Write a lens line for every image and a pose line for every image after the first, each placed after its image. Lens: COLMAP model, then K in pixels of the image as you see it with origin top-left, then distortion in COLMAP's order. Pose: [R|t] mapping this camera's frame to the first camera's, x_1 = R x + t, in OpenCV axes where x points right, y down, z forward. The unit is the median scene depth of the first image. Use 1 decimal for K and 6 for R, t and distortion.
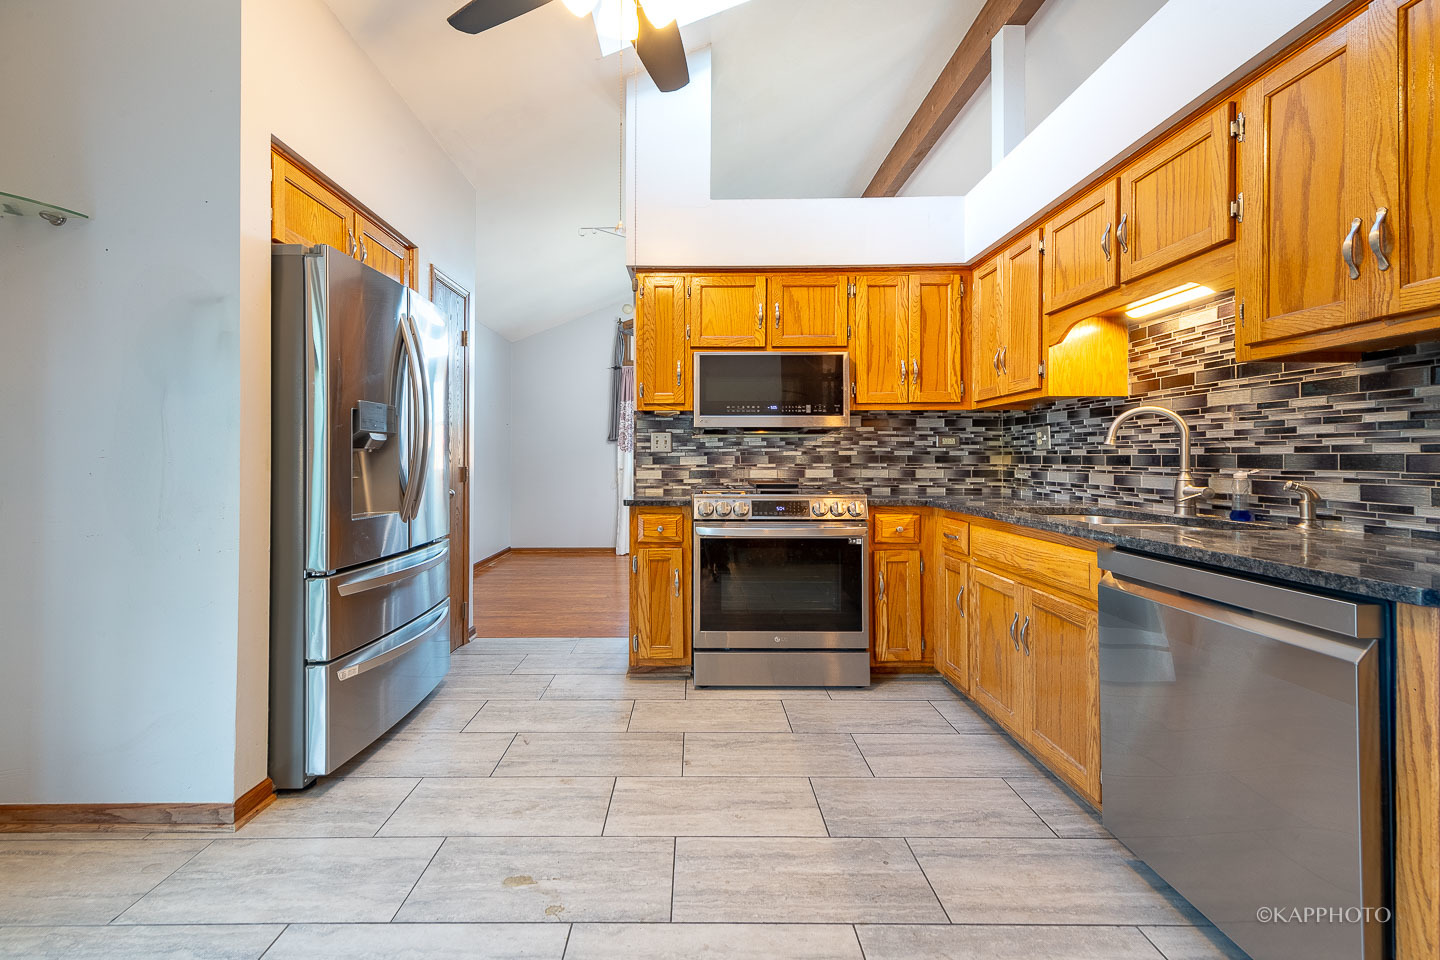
lens RADIAL K [[538.9, 0, 672.1], [0, 538.9, 459.9], [0, 0, 1]] dist [0.007132, -0.000476]
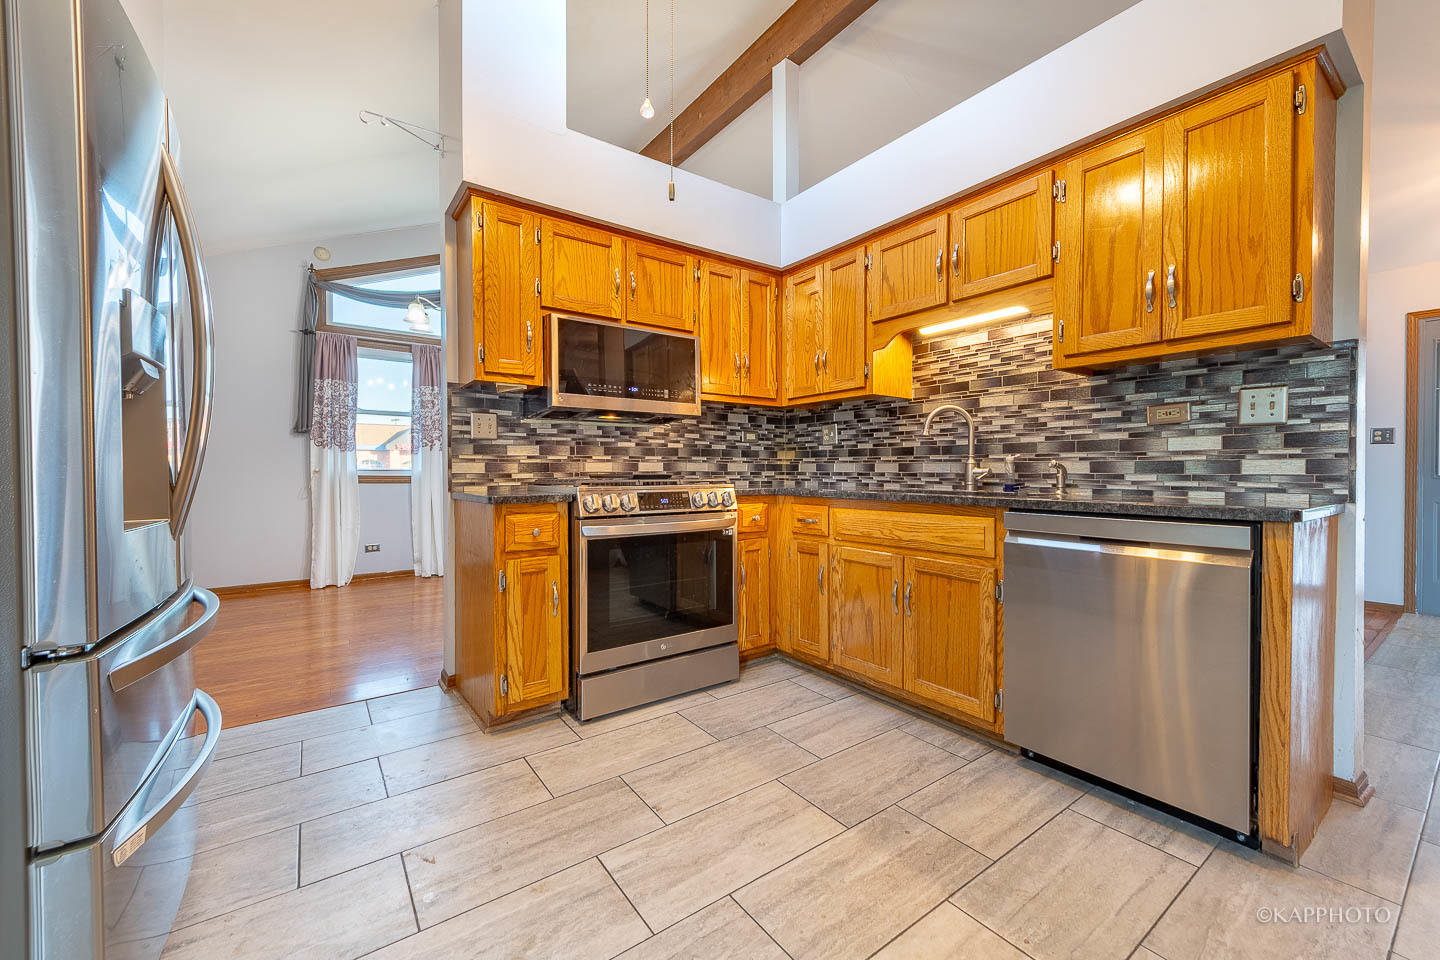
lens RADIAL K [[573.5, 0, 643.5], [0, 573.5, 480.9], [0, 0, 1]] dist [0.014163, -0.000728]
pose [[0.832429, -0.011248, 0.554018, -0.356645], [0.003358, 0.999878, 0.015255, 0.042558], [-0.554122, -0.010838, 0.832365, 0.227006]]
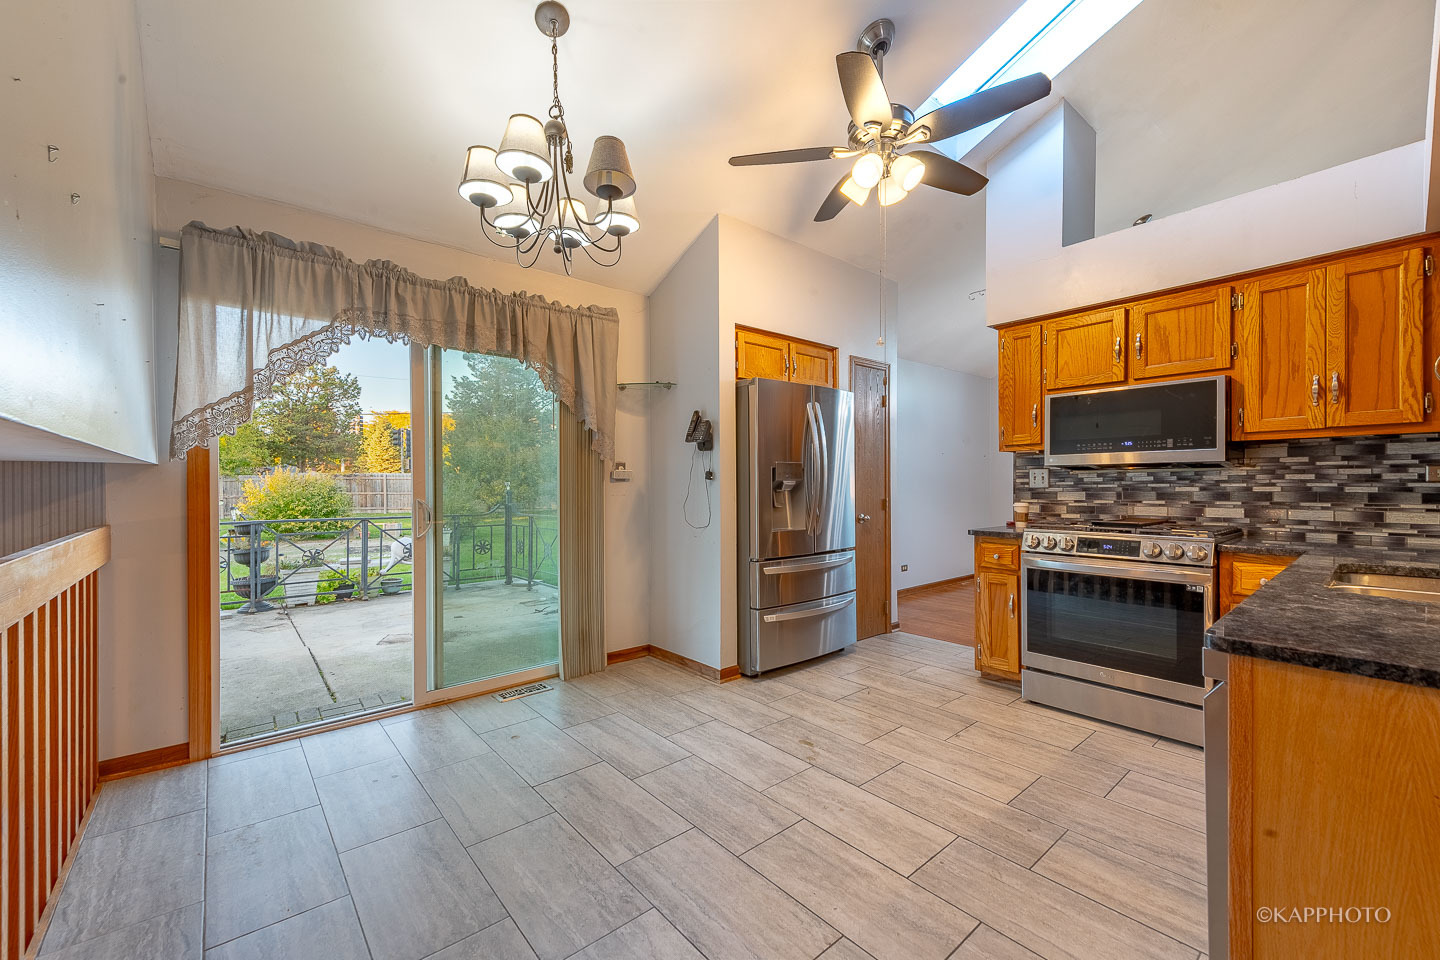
lens RADIAL K [[581.3, 0, 794.2], [0, 581.3, 492.0], [0, 0, 1]] dist [0.003336, -0.000205]
pose [[0.699558, 0.008140, -0.714529, 0.569997], [0.004727, 0.999861, 0.016018, -0.032606], [0.714560, -0.014584, 0.699422, -0.180938]]
